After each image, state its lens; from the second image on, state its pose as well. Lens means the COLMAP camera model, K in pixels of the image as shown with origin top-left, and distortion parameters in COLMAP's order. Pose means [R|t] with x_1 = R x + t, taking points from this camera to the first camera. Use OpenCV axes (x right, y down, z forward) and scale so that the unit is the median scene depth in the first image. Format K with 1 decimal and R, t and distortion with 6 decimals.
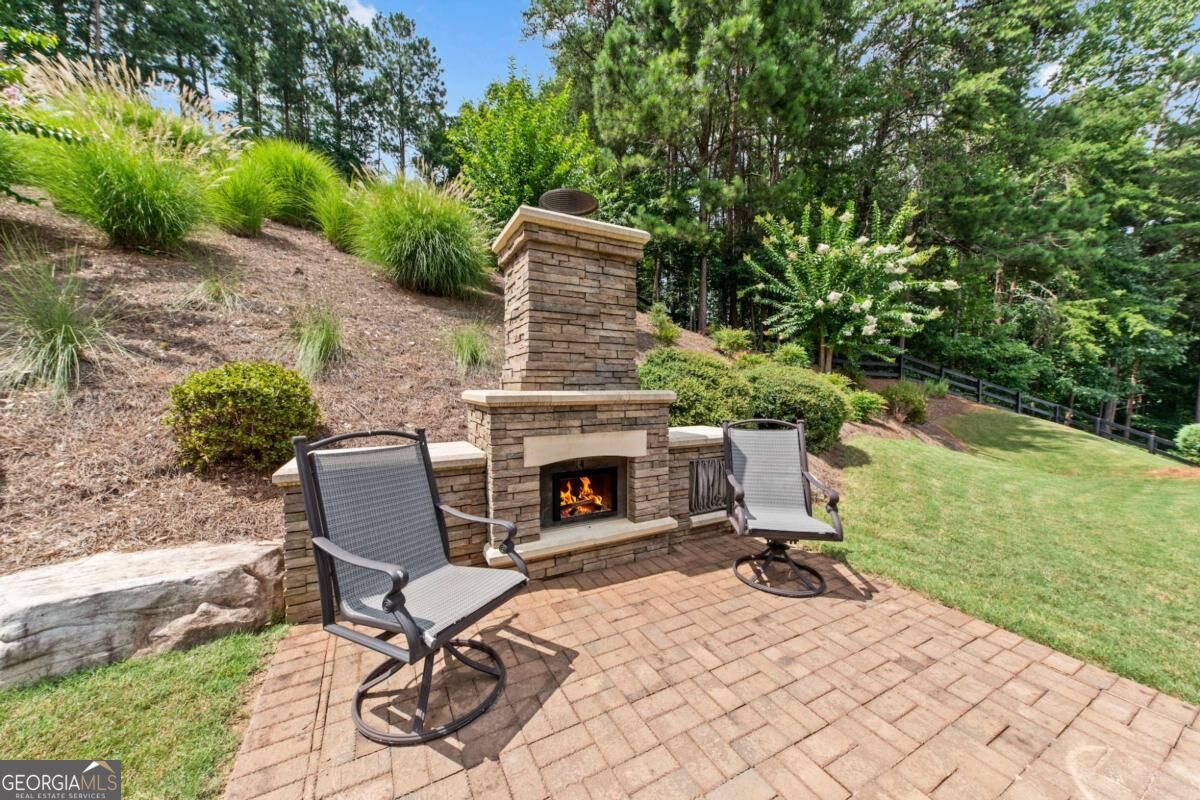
lens RADIAL K [[414.5, 0, 599.3], [0, 414.5, 396.6], [0, 0, 1]] dist [-0.000204, -0.000141]
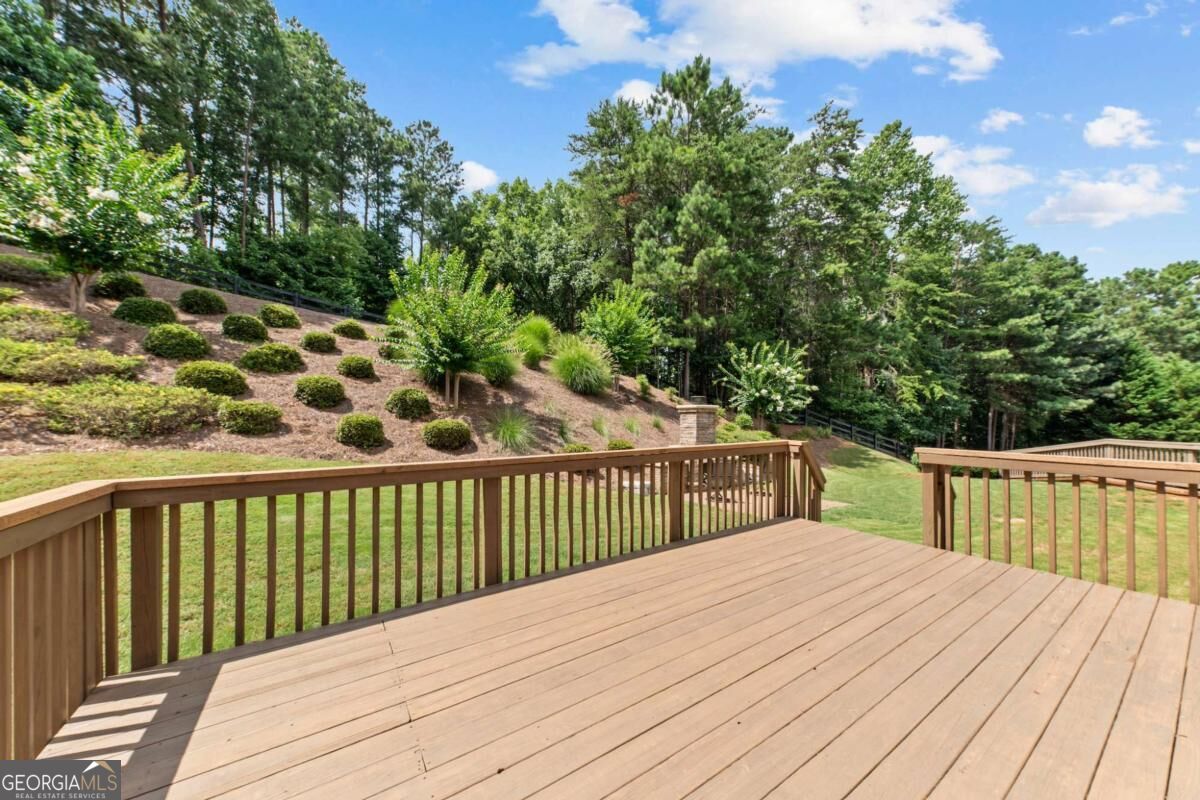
lens RADIAL K [[414.5, 0, 600.5], [0, 414.5, 409.4], [0, 0, 1]] dist [-0.000204, -0.000141]
pose [[0.990951, 0.007063, 0.134037, -0.409257], [-0.000426, 0.998775, -0.049484, -0.042413], [-0.134222, 0.048979, 0.989740, -0.738465]]
